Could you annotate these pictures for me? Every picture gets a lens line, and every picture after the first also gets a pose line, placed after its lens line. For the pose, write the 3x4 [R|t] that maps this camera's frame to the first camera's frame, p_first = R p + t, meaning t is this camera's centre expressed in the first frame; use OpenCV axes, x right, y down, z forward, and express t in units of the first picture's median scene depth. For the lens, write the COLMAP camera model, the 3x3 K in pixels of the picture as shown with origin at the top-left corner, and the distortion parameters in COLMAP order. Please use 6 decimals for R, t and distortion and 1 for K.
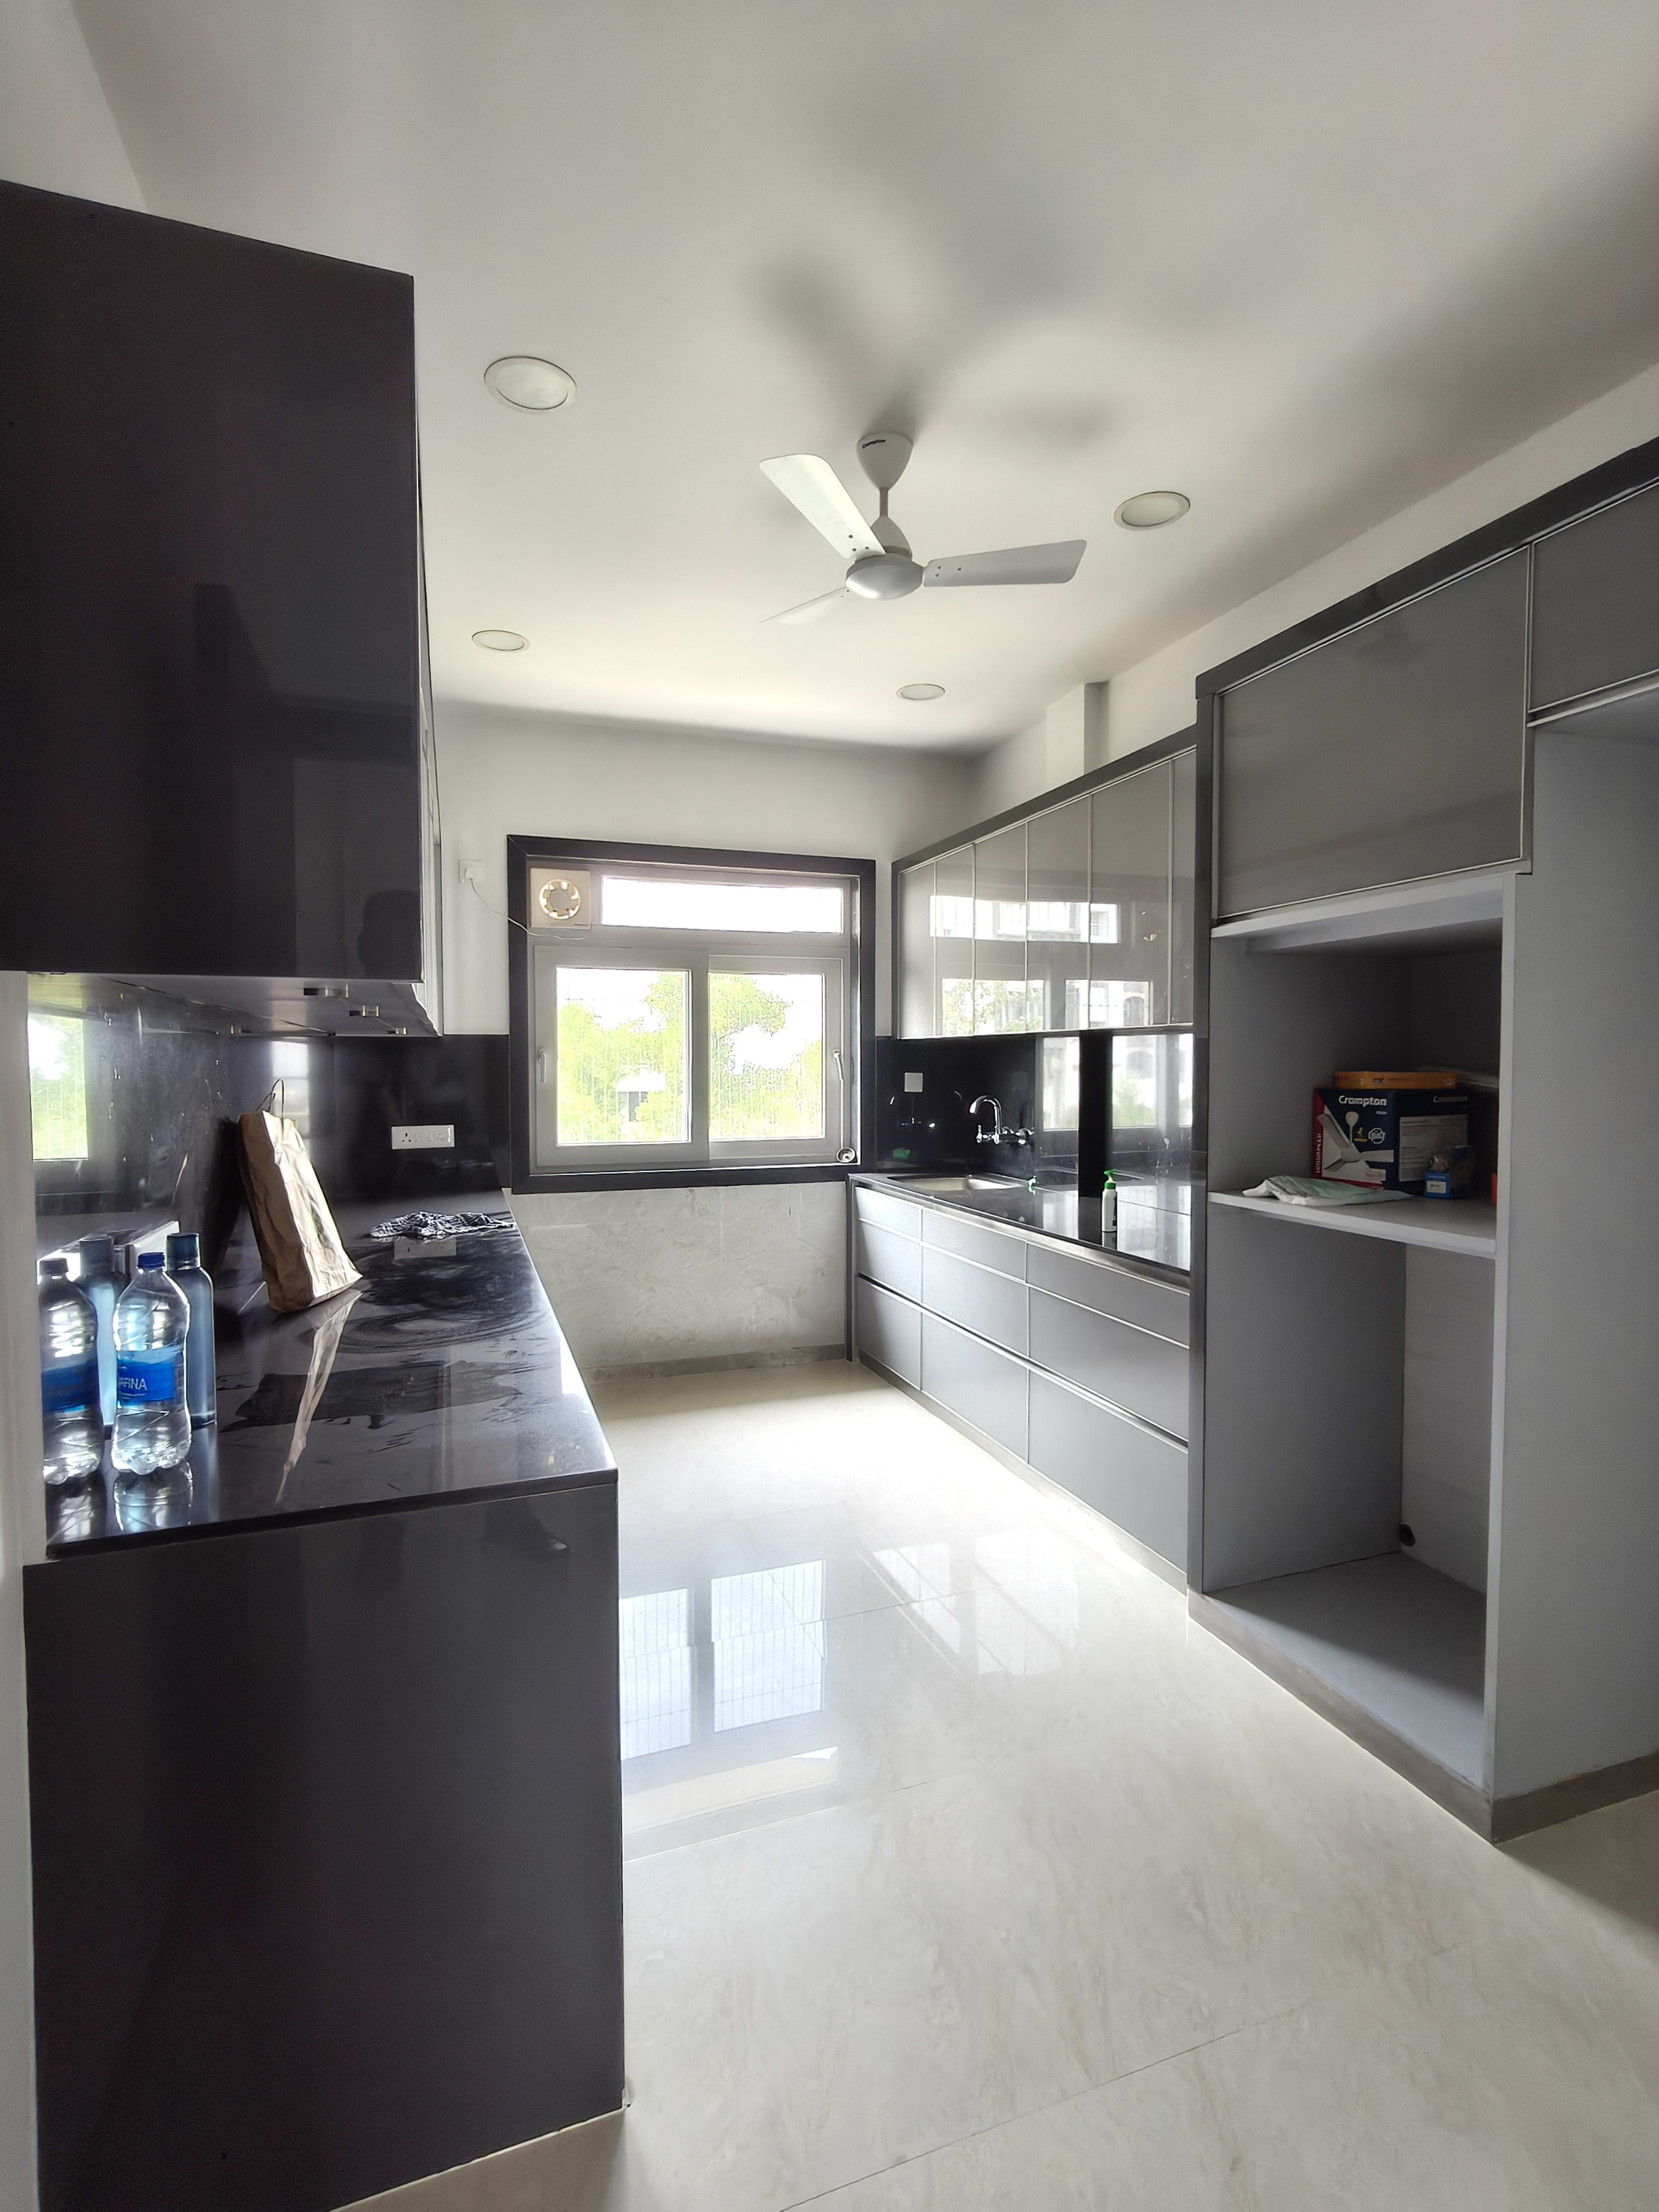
lens RADIAL K [[1048.9, 0, 829.5], [0, 1048.9, 1106.0], [0, 0, 1]] dist [-0.018065, 0.000273]
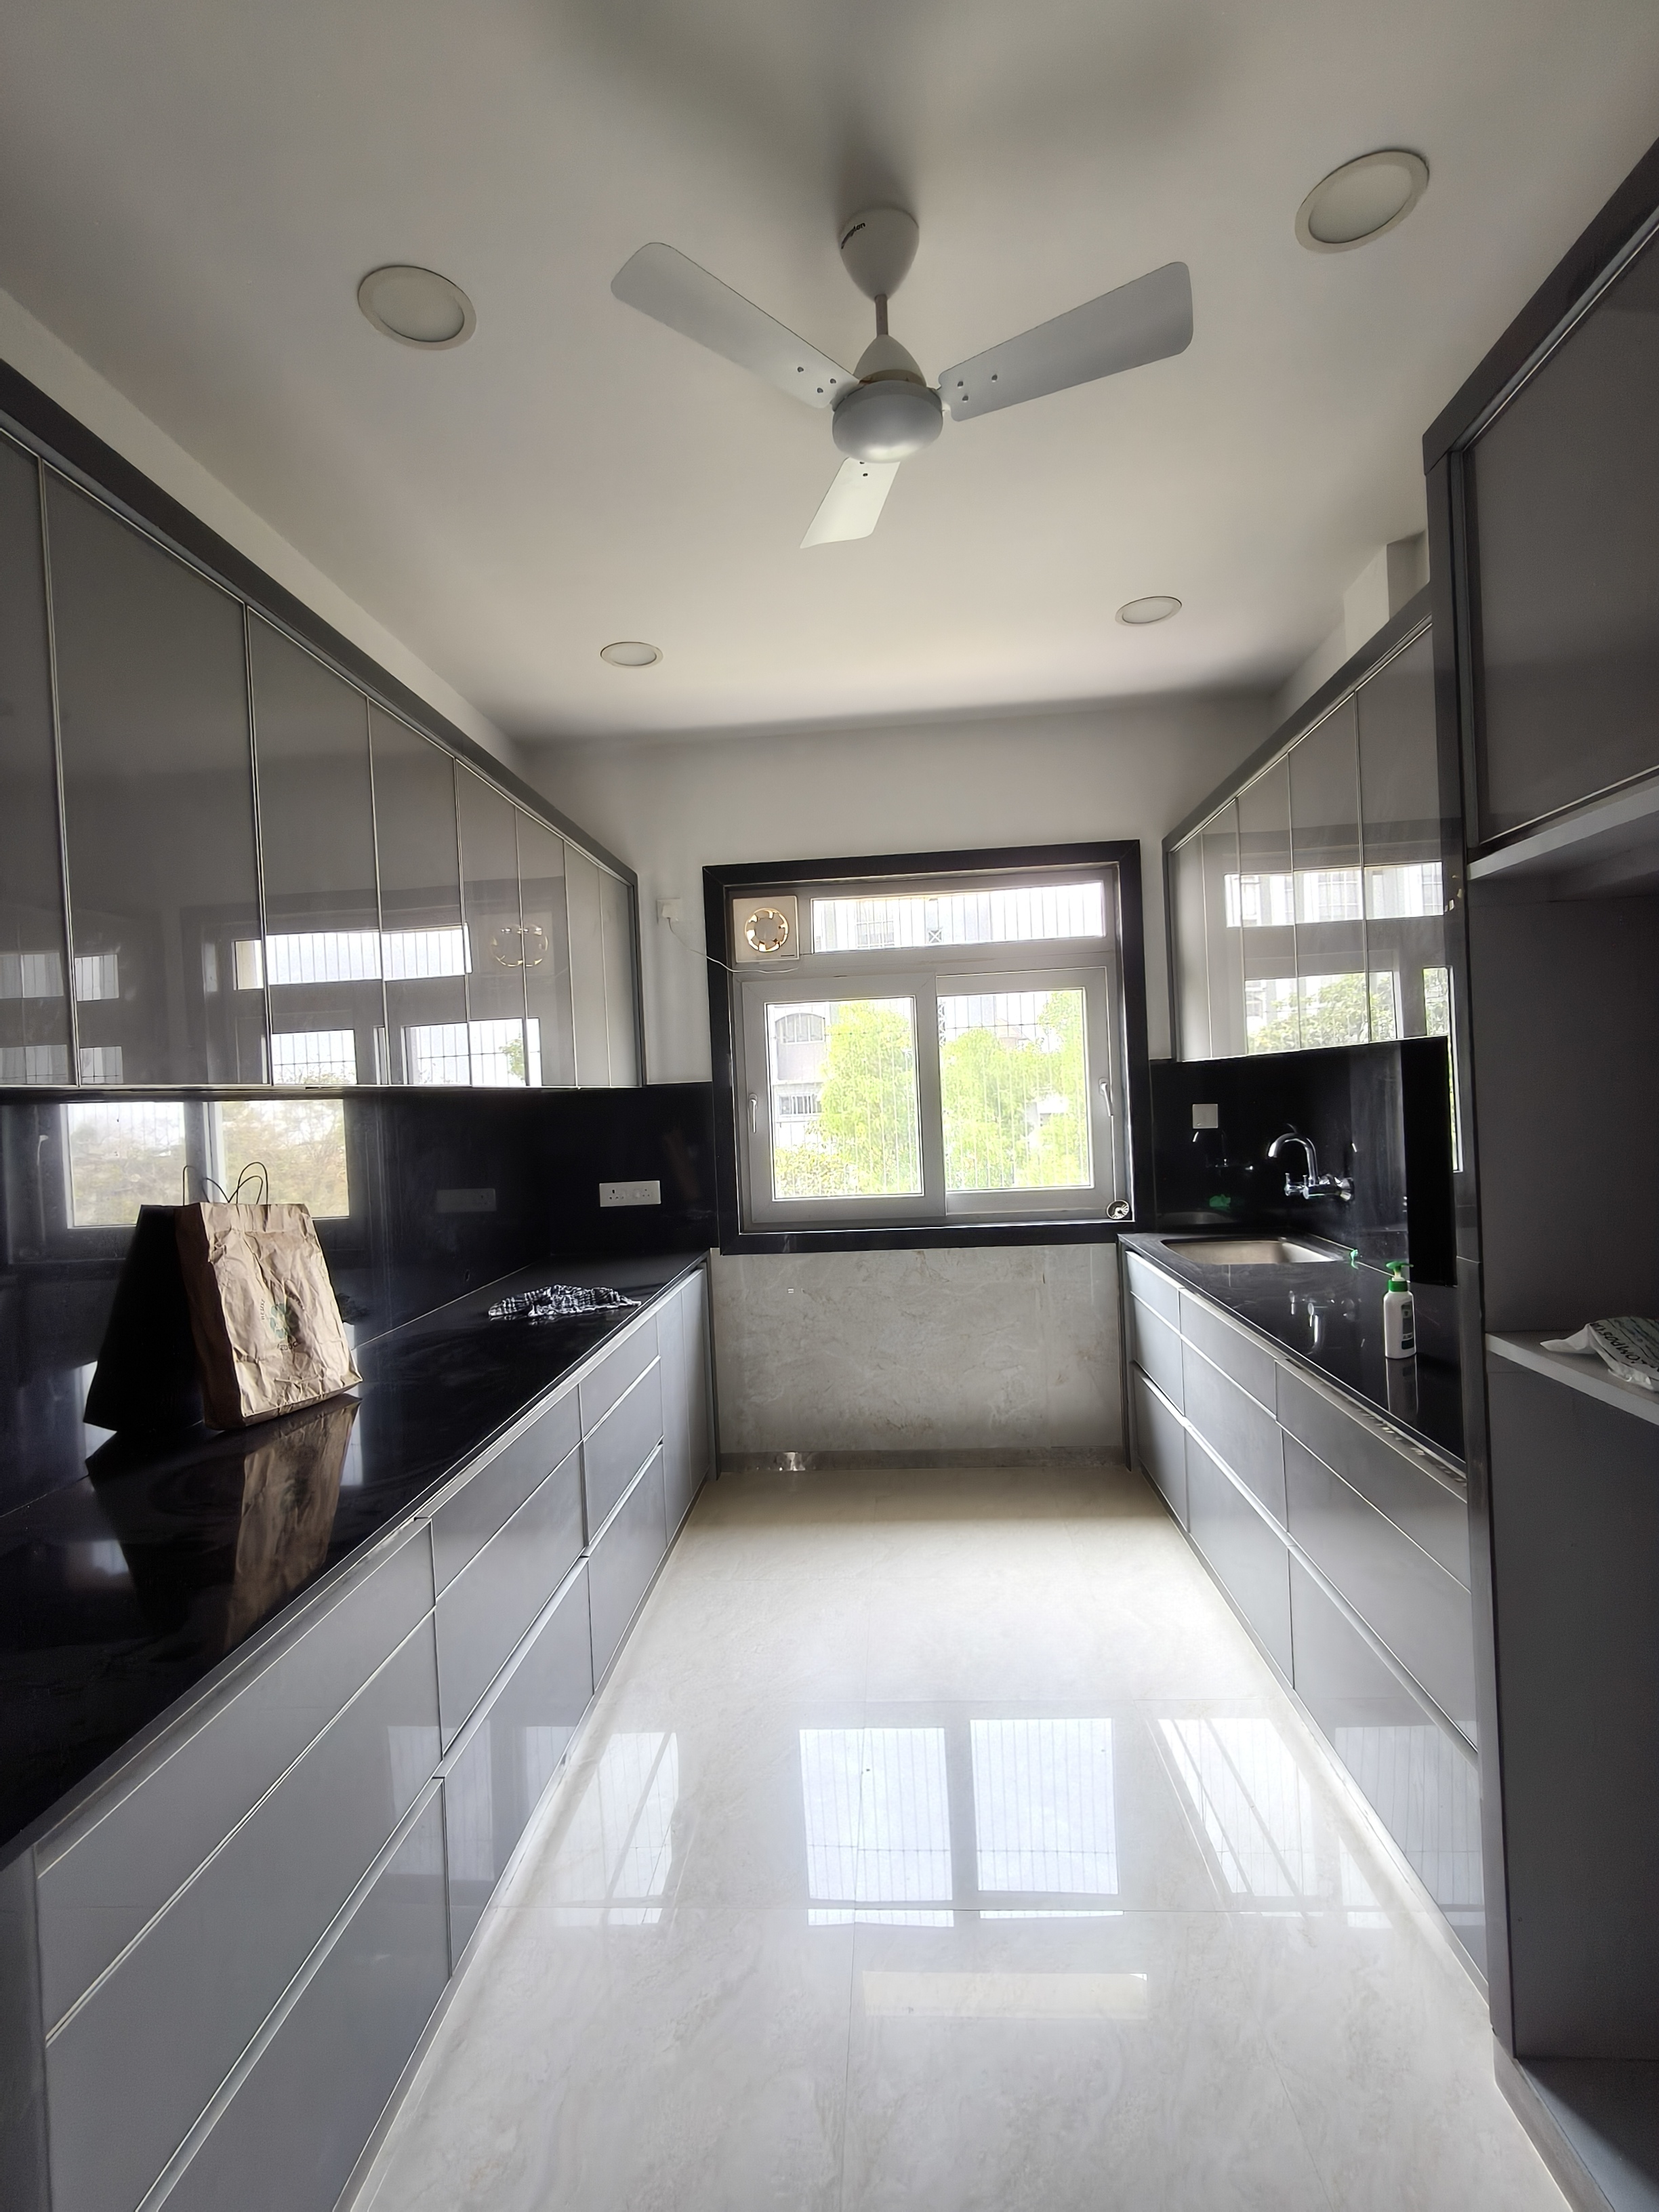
lens RADIAL K [[1043.8, 0, 824.7], [0, 1043.8, 1102.3], [0, 0, 1]] dist [-0.001576, 0.001657]
pose [[0.911859, -0.036769, -0.408853, 0.150333], [0.026949, 0.999194, -0.029755, -0.018596], [0.409618, 0.016115, 0.912115, 0.190022]]
